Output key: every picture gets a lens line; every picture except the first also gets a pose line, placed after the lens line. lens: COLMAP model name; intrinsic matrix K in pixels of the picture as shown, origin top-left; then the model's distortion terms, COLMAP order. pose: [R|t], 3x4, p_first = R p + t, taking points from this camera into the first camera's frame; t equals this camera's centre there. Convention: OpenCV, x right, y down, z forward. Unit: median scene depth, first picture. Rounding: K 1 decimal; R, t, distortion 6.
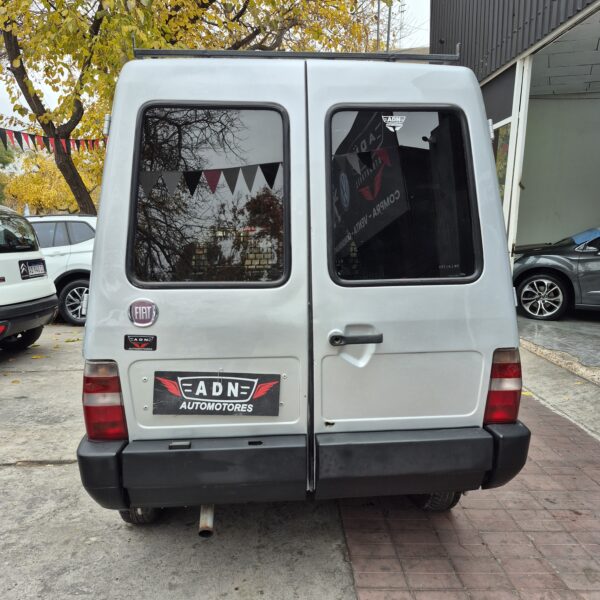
lens RADIAL K [[566.2, 0, 277.1], [0, 566.2, 302.8], [0, 0, 1]] dist [0.143724, -0.221682]
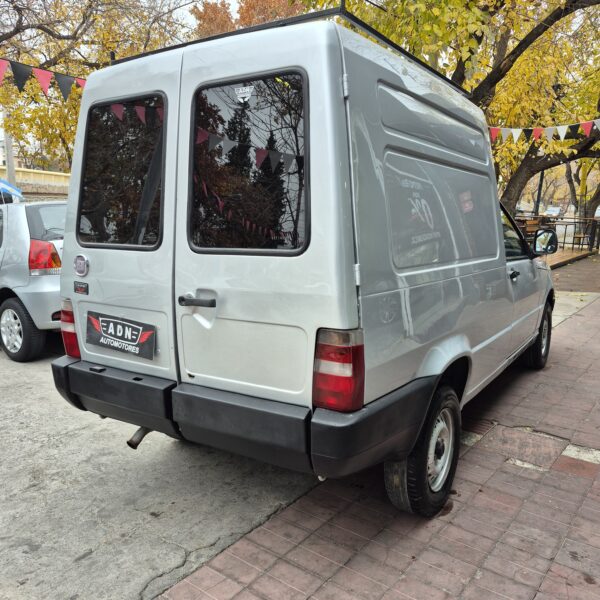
lens RADIAL K [[566.2, 0, 277.1], [0, 566.2, 302.8], [0, 0, 1]] dist [0.143724, -0.221682]
pose [[0.765054, 0.098835, -0.636336, 0.943919], [-0.069754, 0.995057, 0.070686, -0.021680], [0.640177, -0.009692, 0.768167, 0.258970]]
